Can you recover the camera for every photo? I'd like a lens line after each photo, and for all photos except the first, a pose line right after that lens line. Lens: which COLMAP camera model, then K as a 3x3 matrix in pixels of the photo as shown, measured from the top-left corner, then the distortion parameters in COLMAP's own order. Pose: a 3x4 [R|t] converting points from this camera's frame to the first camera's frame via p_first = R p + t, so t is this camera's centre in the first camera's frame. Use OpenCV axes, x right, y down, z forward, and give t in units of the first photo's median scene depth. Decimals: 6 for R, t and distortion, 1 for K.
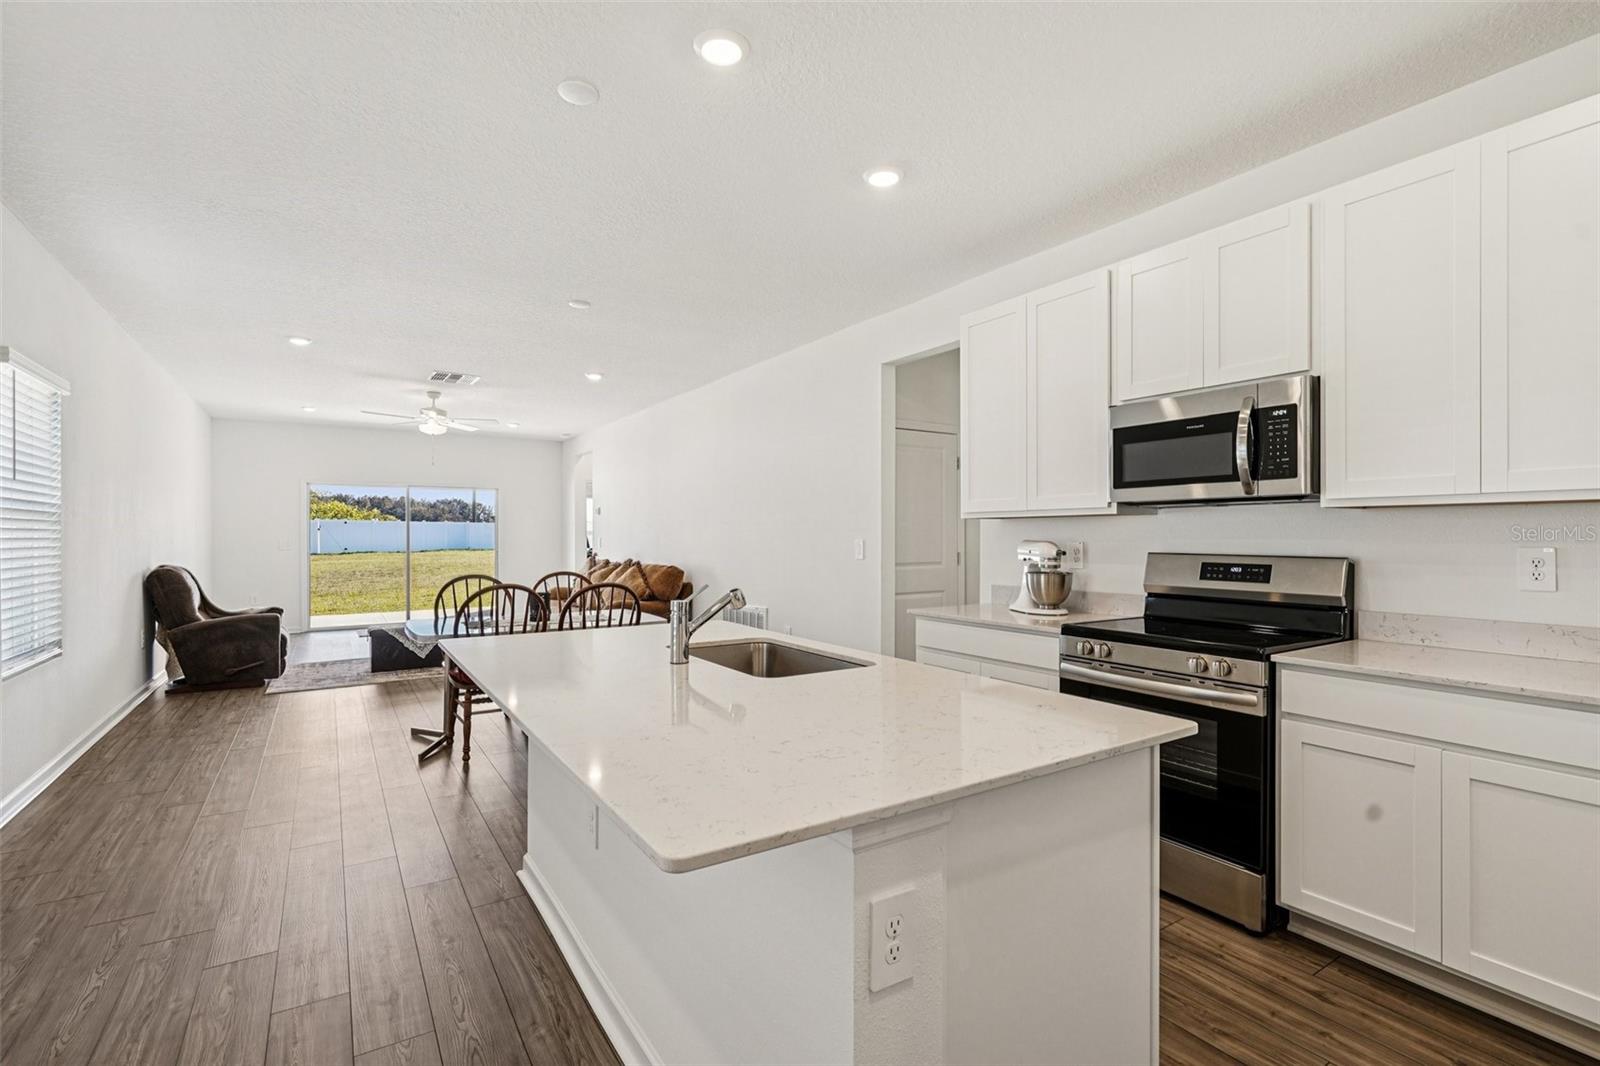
lens RADIAL K [[744.1, 0, 789.1], [0, 744.1, 541.3], [0, 0, 1]] dist [-0.000177, -0.000305]
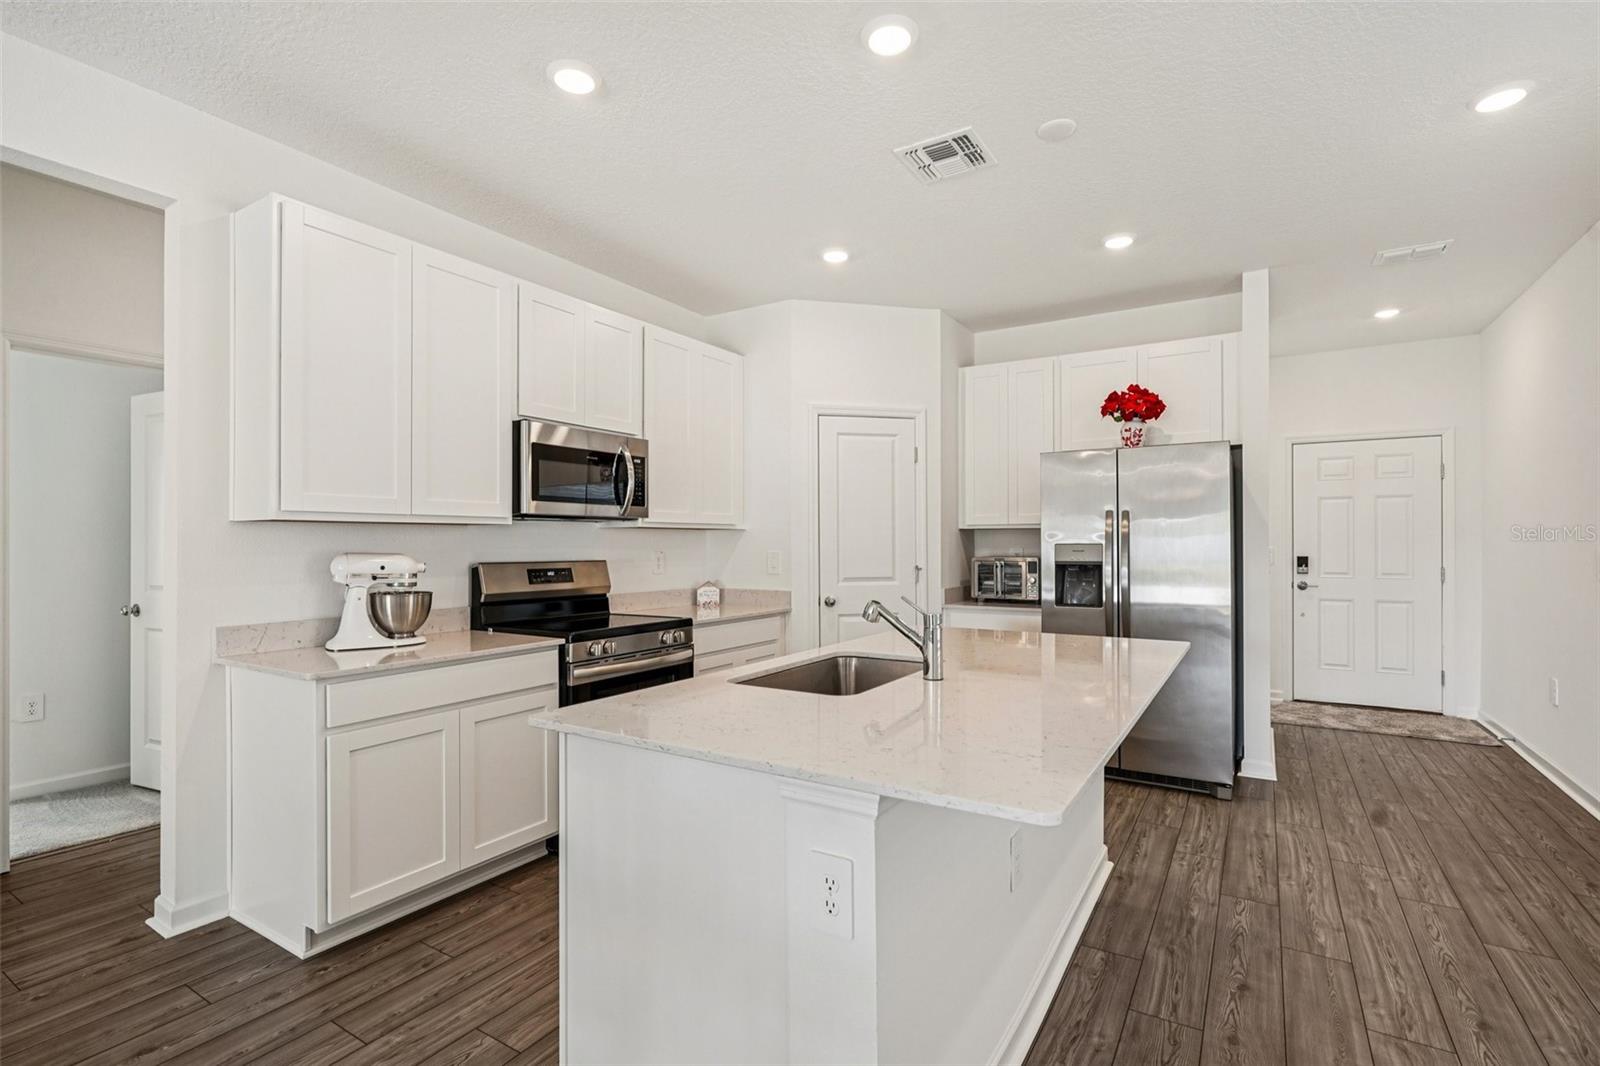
lens RADIAL K [[744.1, 0, 829.3], [0, 744.1, 531.5], [0, 0, 1]] dist [-0.000177, -0.000305]
pose [[-0.463632, 0.018770, 0.885829, -0.674472], [0.014821, 0.999800, -0.013428, -0.007607], [-0.885904, 0.006903, -0.463817, 1.127531]]
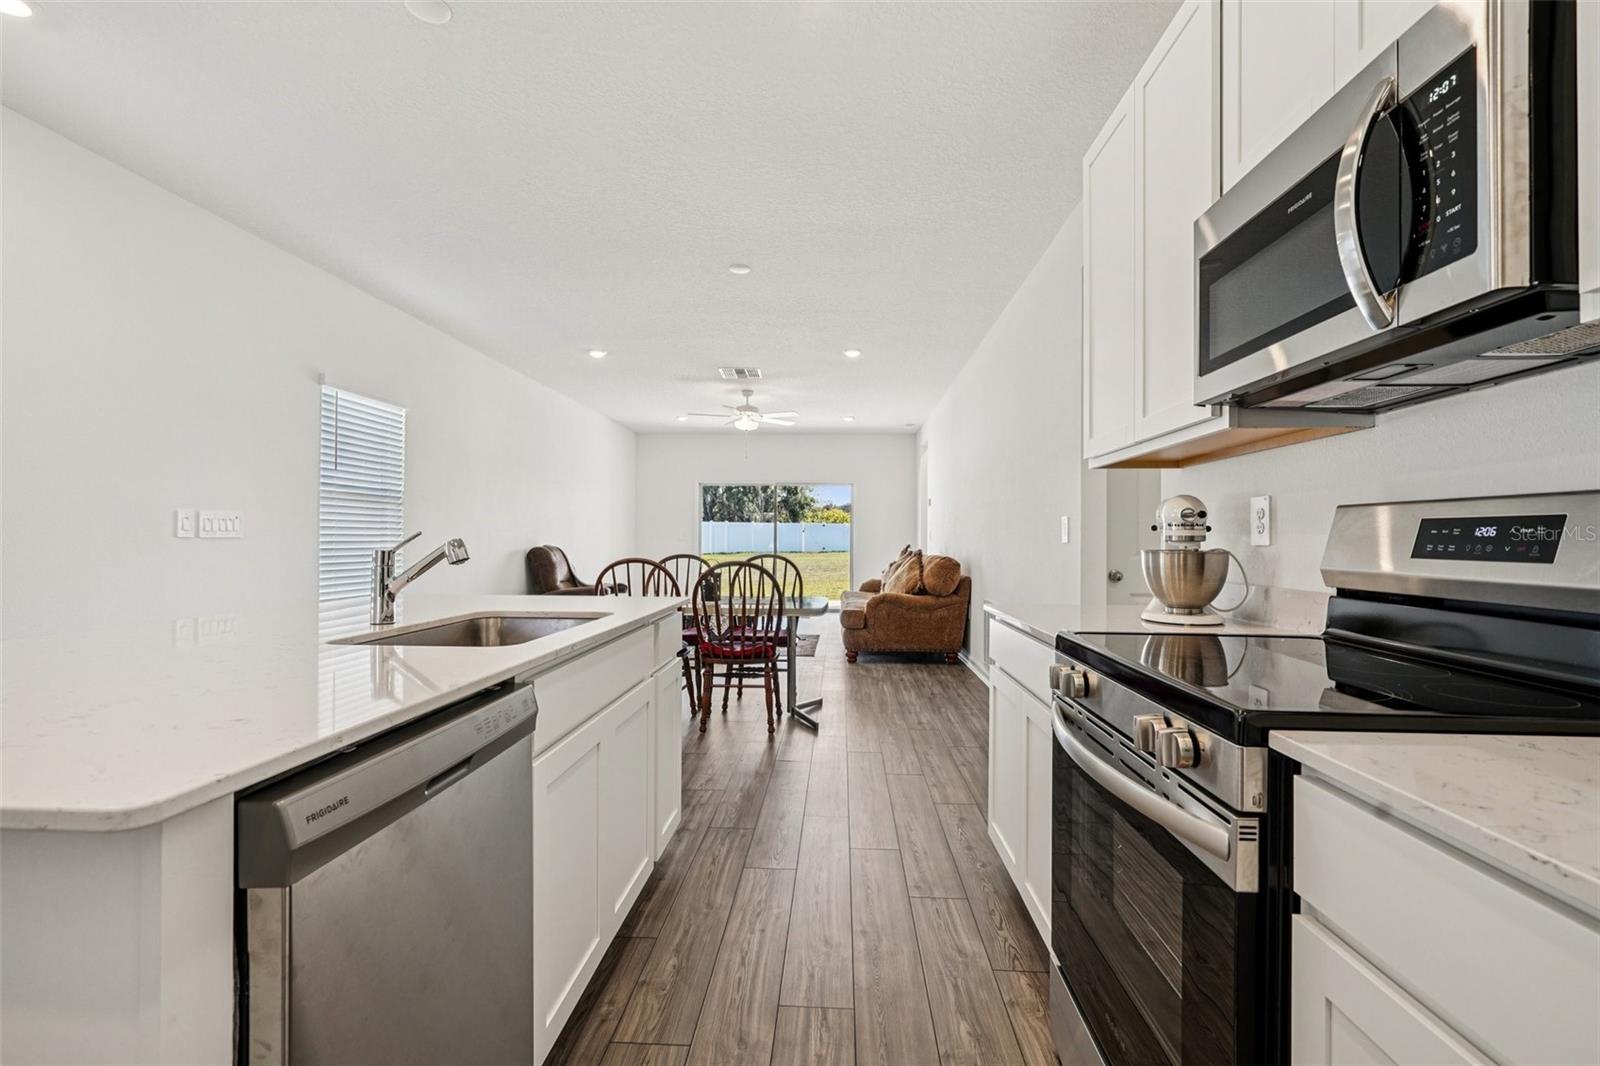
lens RADIAL K [[744.1, 0, 791.7], [0, 744.1, 535.0], [0, 0, 1]] dist [-0.000177, -0.000305]
pose [[0.811912, 0.004337, -0.583764, 0.514095], [-0.013387, 0.999848, -0.011192, 0.048046], [0.583626, 0.016902, 0.811847, 0.430649]]
